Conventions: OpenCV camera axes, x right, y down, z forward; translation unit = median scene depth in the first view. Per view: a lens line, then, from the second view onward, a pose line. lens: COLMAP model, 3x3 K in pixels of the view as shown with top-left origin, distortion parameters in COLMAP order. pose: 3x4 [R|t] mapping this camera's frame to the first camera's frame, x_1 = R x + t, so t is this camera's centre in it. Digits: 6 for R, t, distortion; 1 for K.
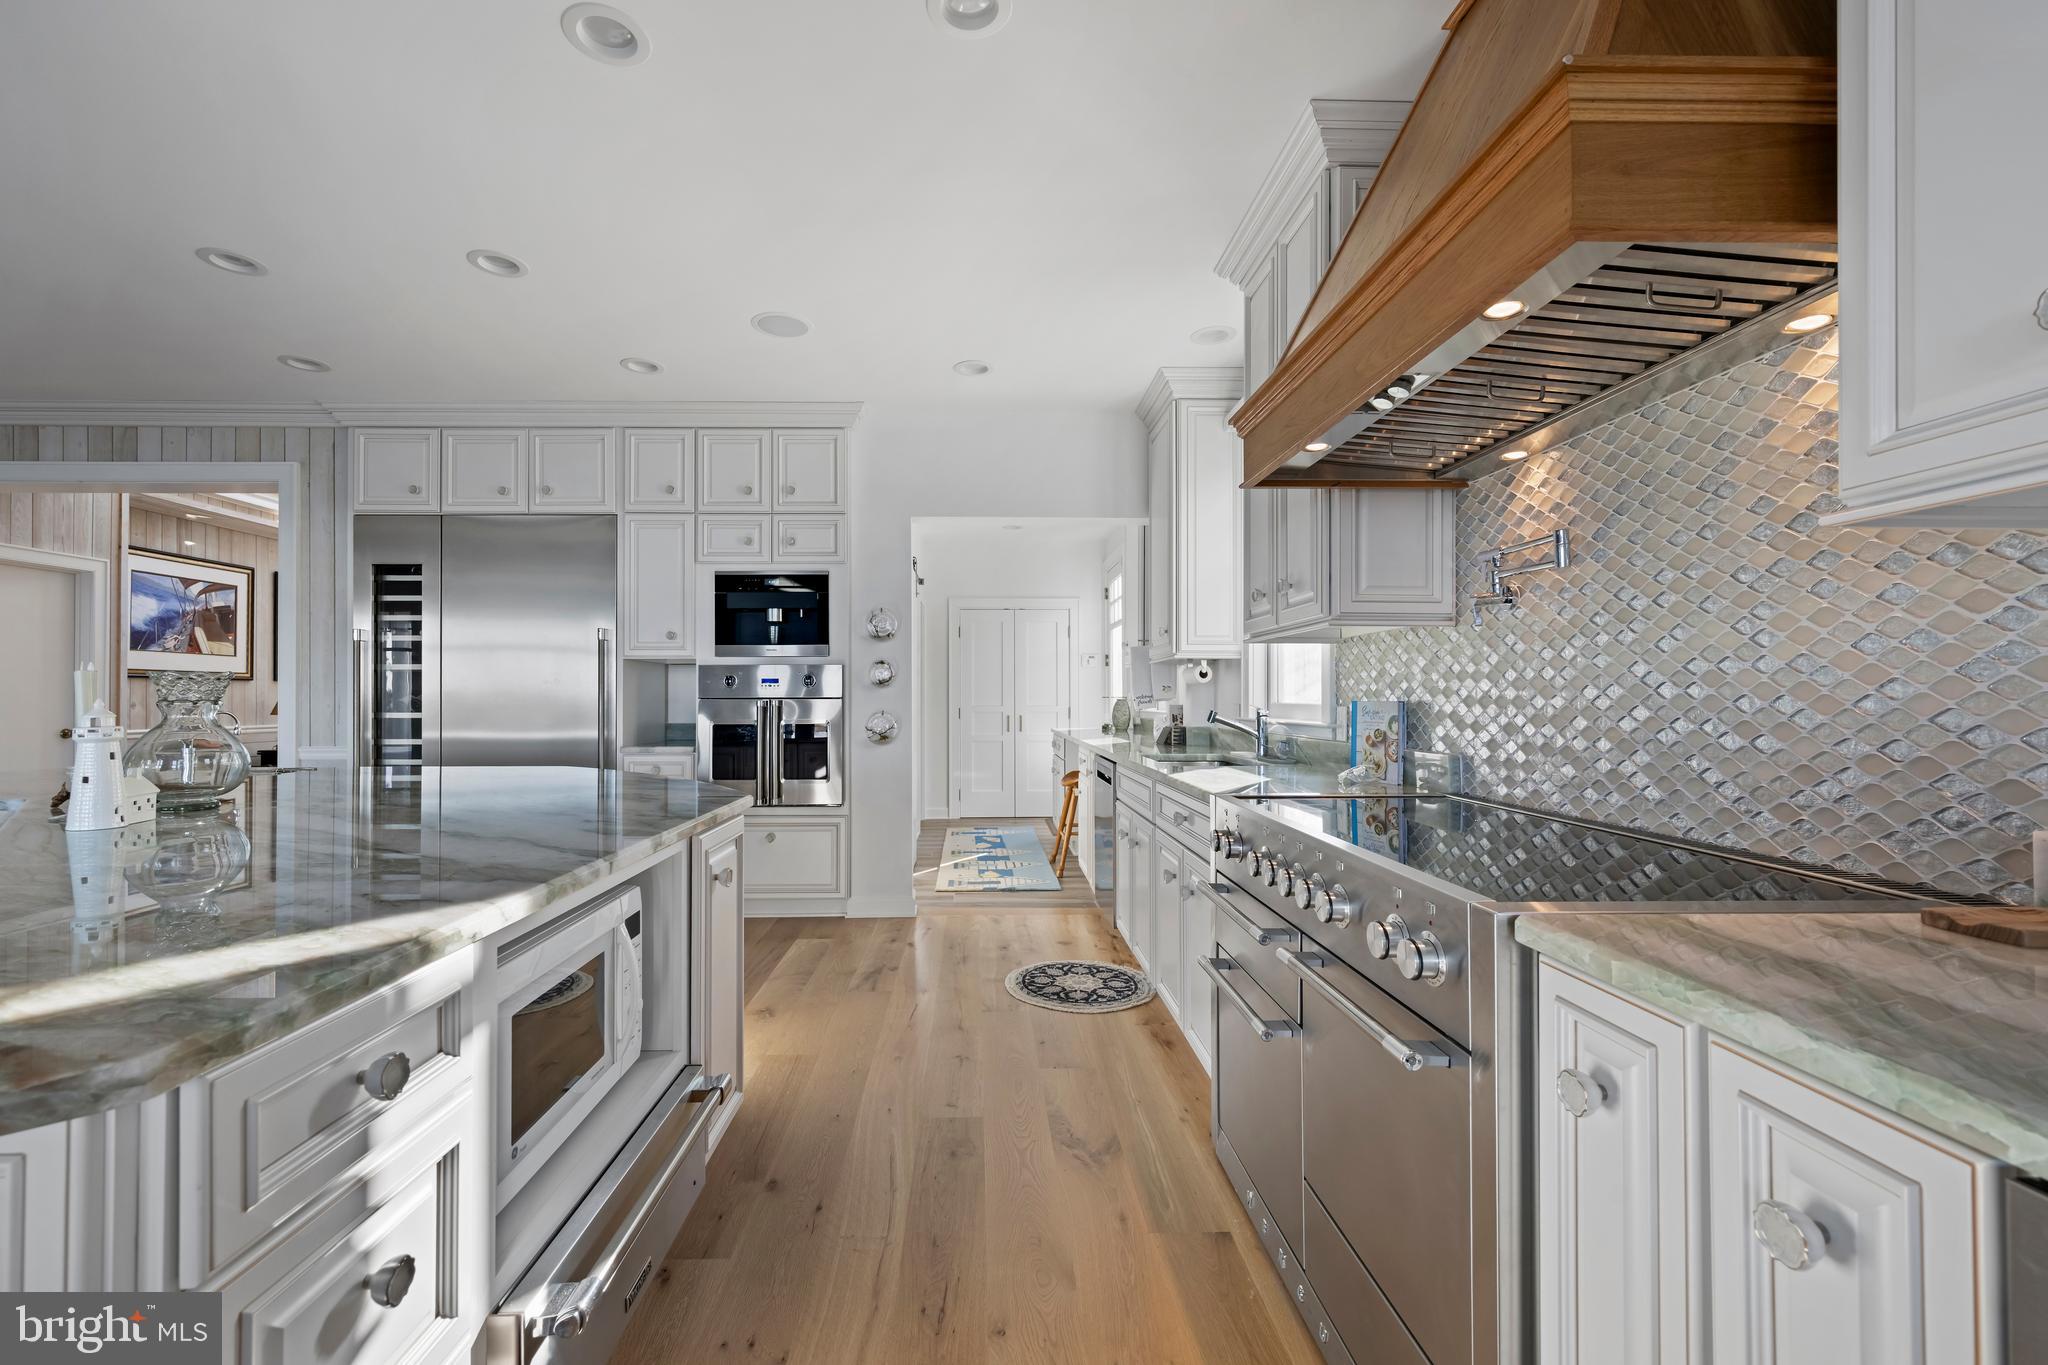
lens RADIAL K [[841.8, 0, 980.0], [0, 841.8, 691.7], [0, 0, 1]] dist [-0.000820, -0.000150]
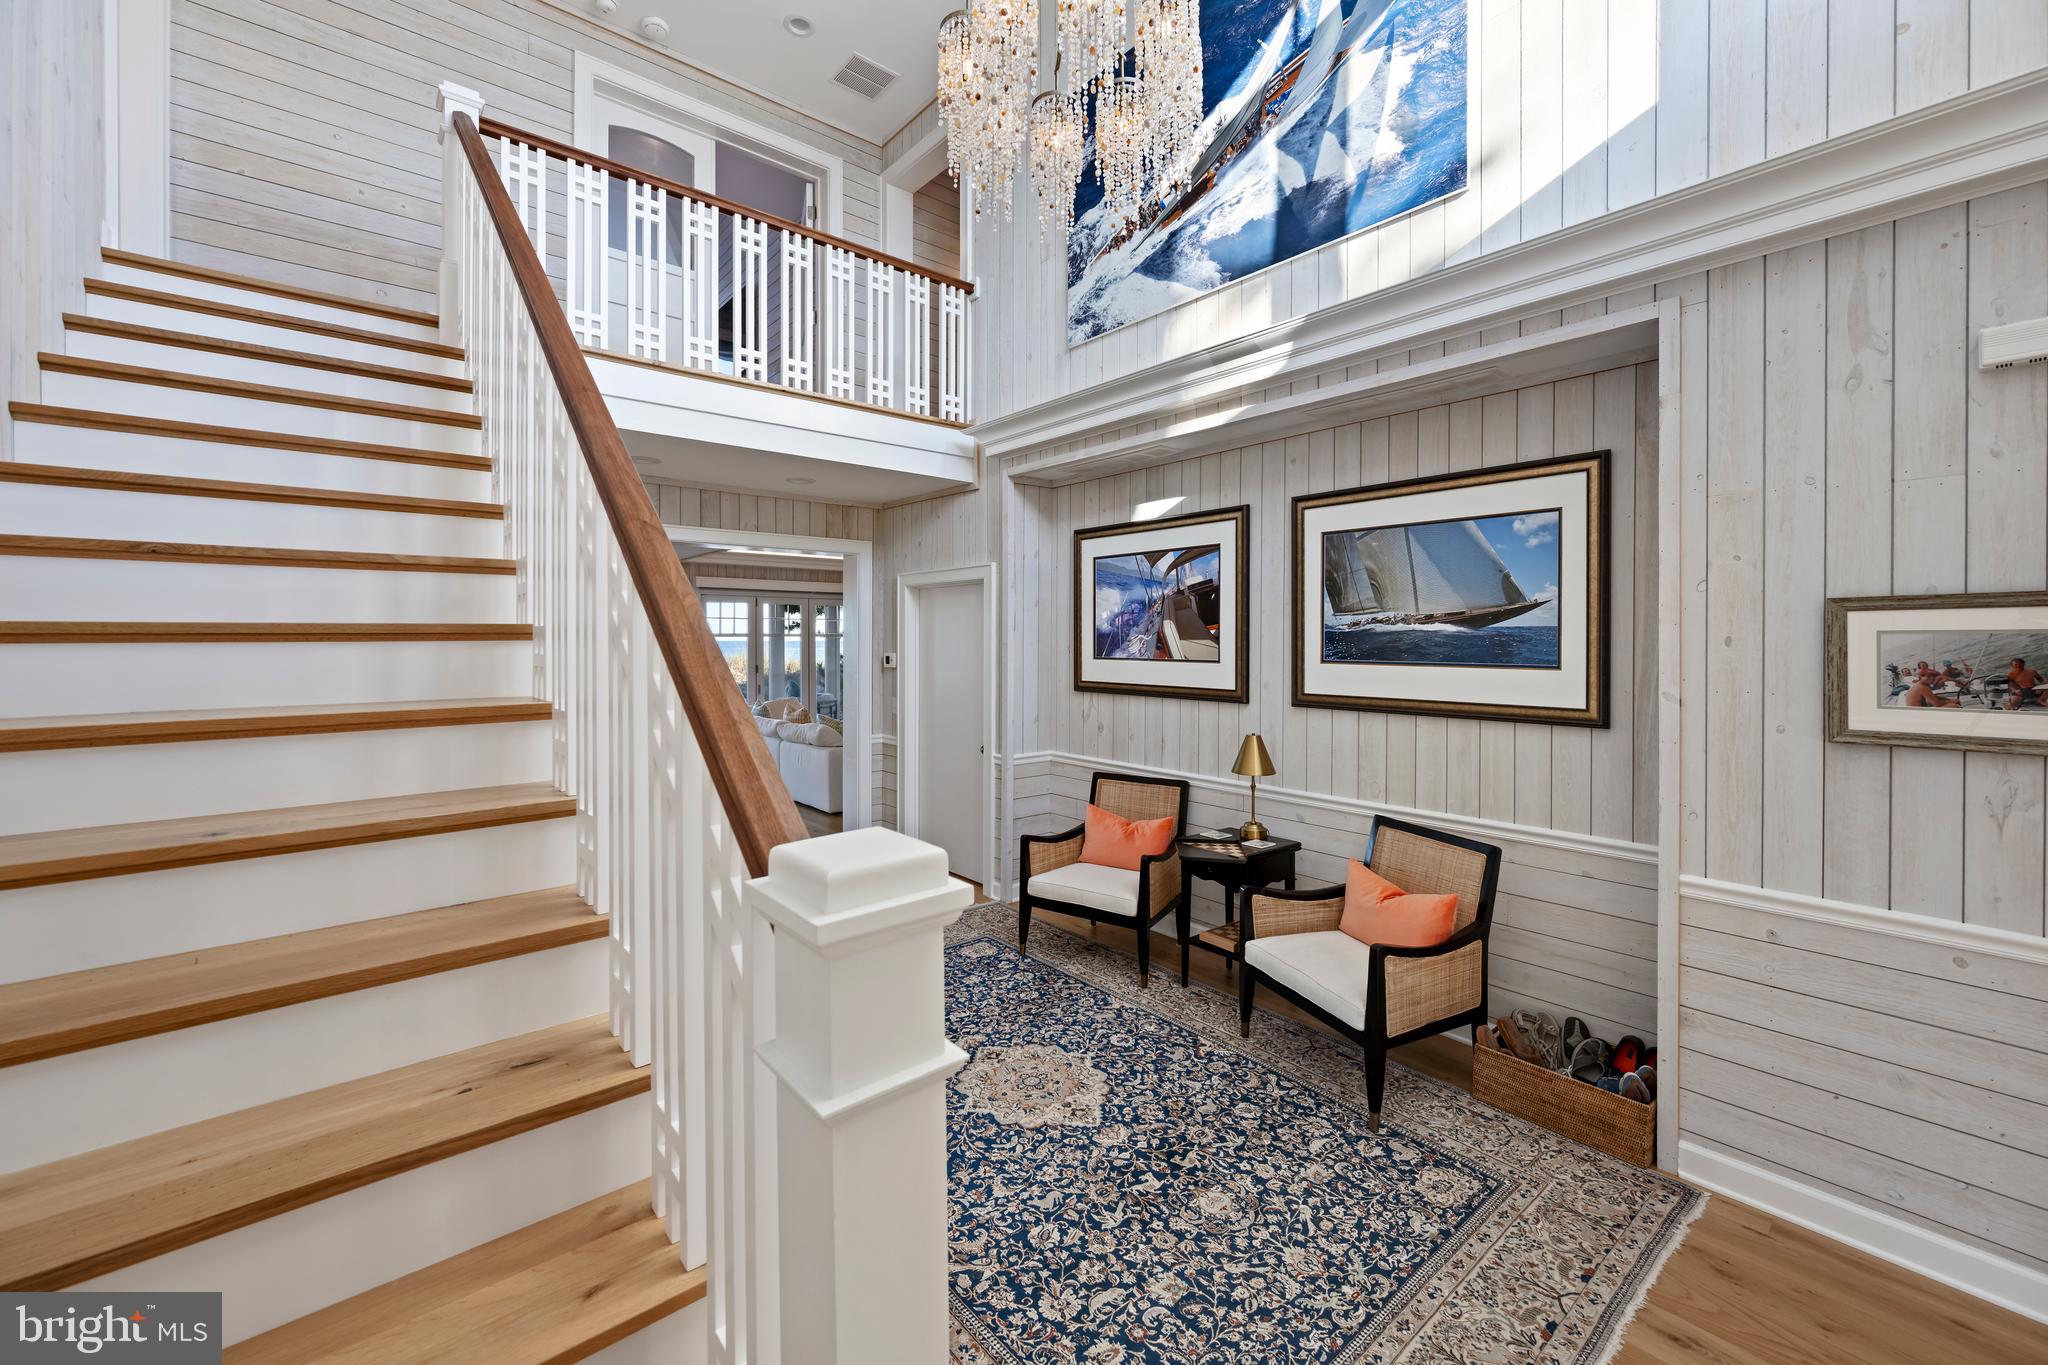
lens RADIAL K [[830.0, 0, 1063.7], [0, 830.0, 644.6], [0, 0, 1]] dist [0.000392, 0.000040]
pose [[-0.757204, 0.001929, -0.653175, -0.698598], [0.002544, 0.999997, 0.000004, -0.092374], [0.653173, -0.001658, -0.757207, 2.316812]]
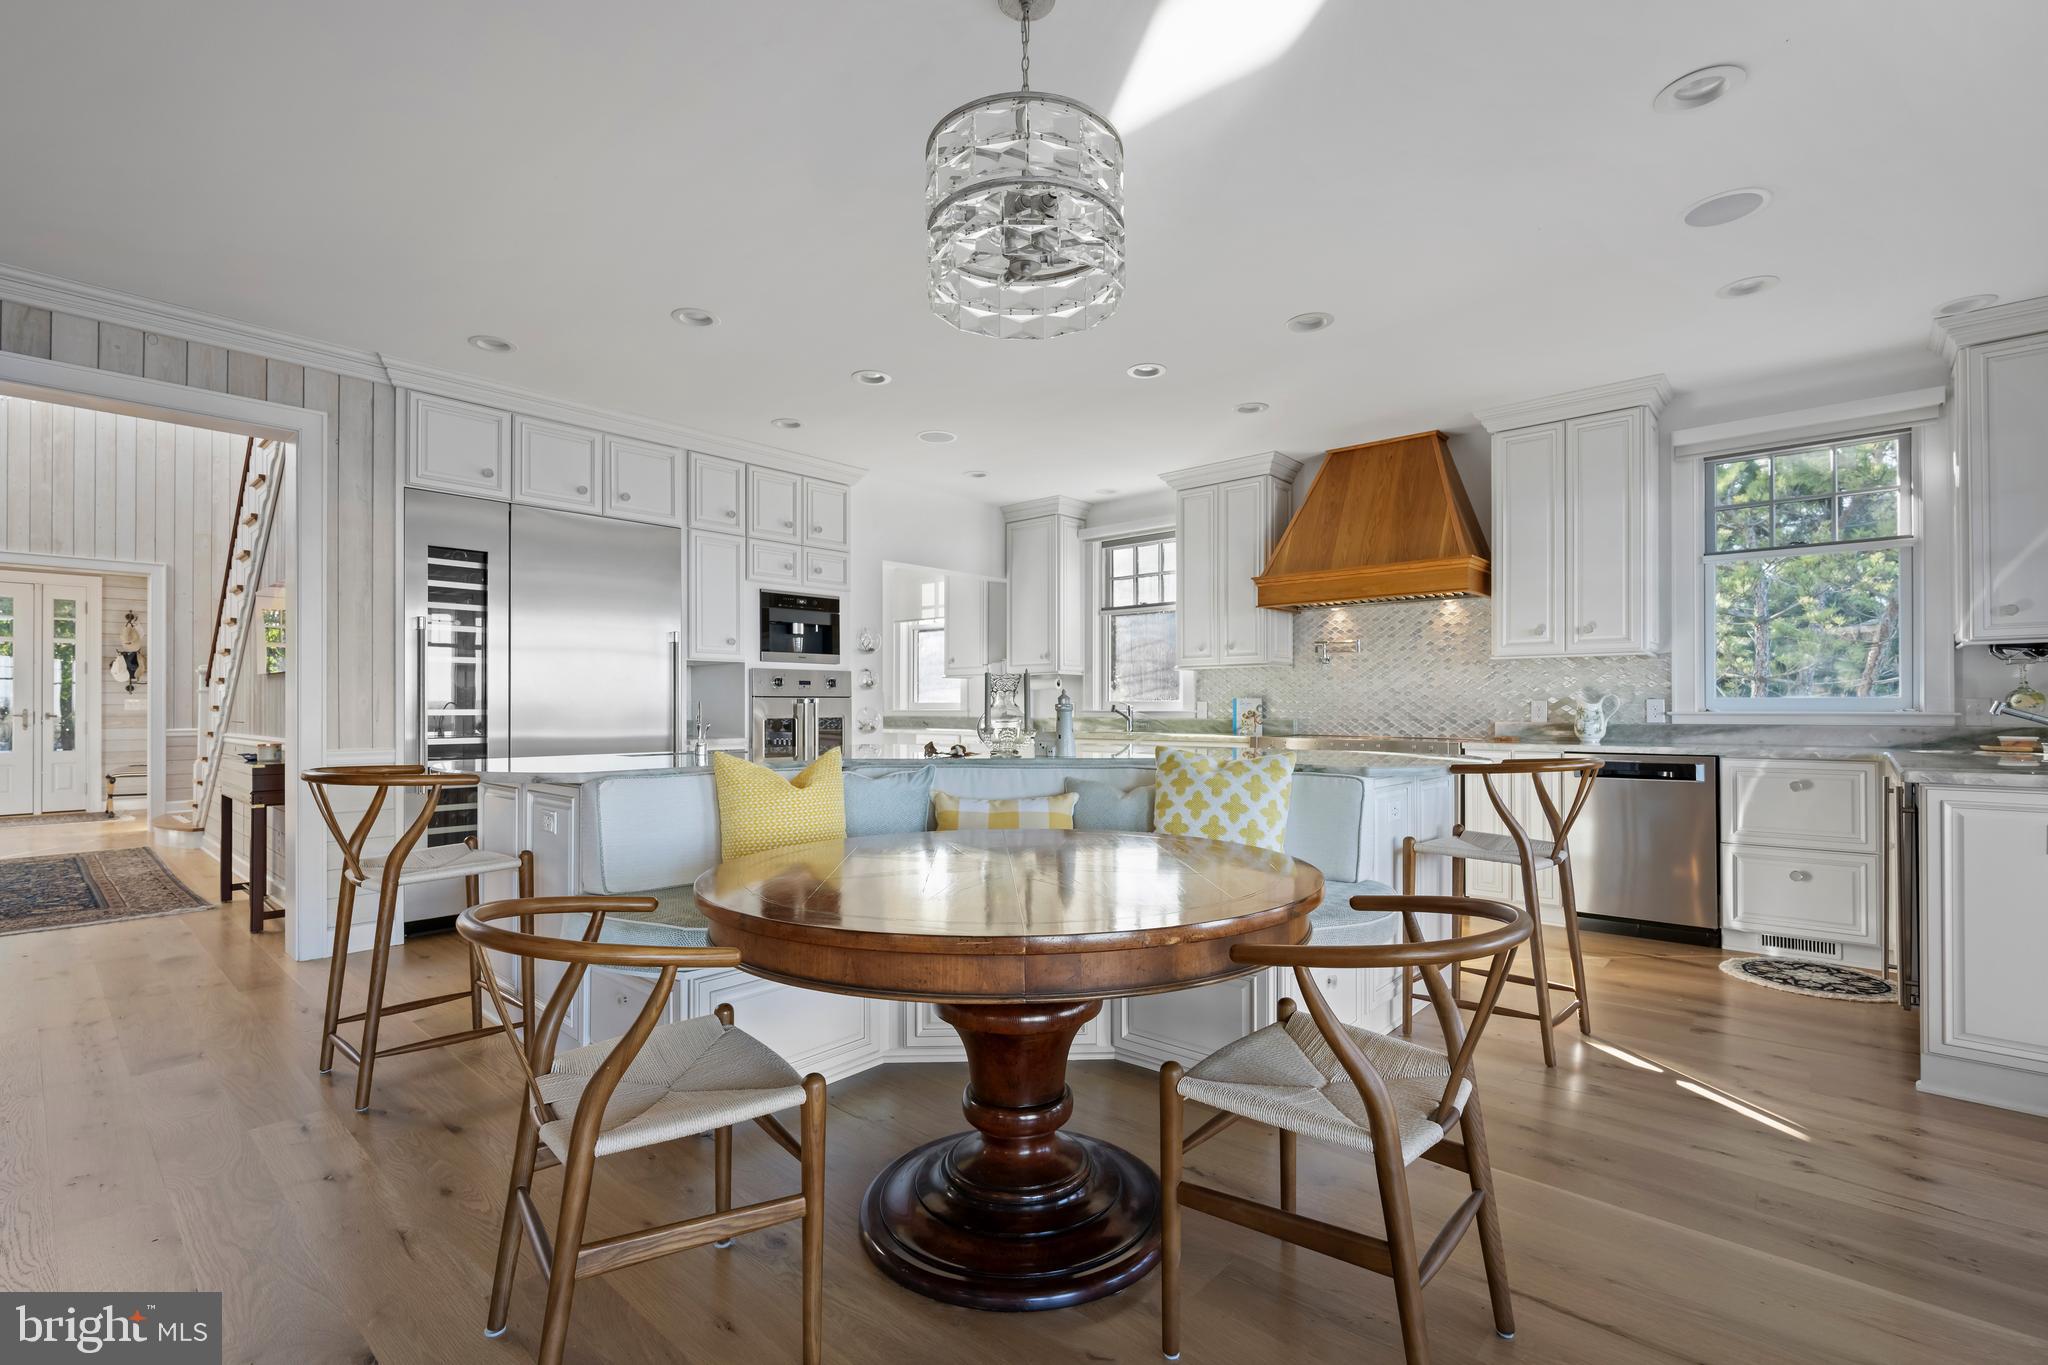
lens RADIAL K [[914.6, 0, 1003.0], [0, 914.6, 704.4], [0, 0, 1]] dist [-0.003637, -0.000419]
pose [[0.686147, 0.001420, 0.727462, -1.011546], [-0.004730, 0.999986, 0.002508, 0.014236], [-0.727448, -0.005162, 0.686144, -0.125298]]
